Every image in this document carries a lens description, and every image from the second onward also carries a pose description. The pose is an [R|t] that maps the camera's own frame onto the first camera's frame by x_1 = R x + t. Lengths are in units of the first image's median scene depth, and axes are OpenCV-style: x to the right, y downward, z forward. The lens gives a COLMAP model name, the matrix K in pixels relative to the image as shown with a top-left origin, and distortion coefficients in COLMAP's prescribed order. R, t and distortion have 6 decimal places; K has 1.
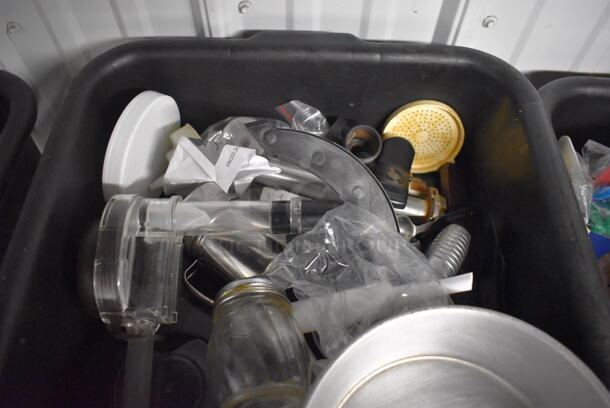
lens RADIAL K [[457.3, 0, 305.0], [0, 457.3, 204.0], [0, 0, 1]] dist [-0.101828, 0.002062]
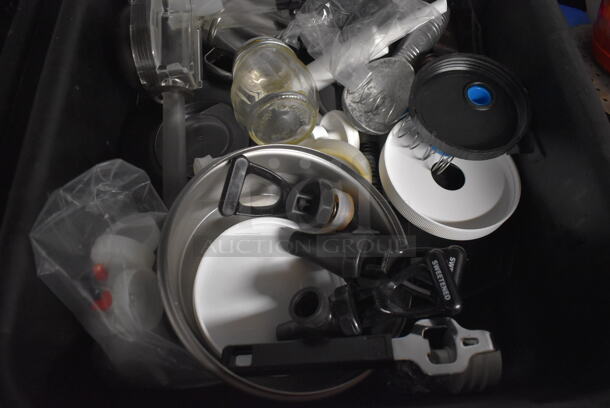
lens RADIAL K [[457.3, 0, 305.0], [0, 457.3, 204.0], [0, 0, 1]] dist [-0.101828, 0.002062]
pose [[0.996271, -0.082843, -0.024092, -0.014398], [0.085216, 0.988511, 0.124837, 0.465002], [0.013473, -0.126425, 0.991885, -0.218398]]
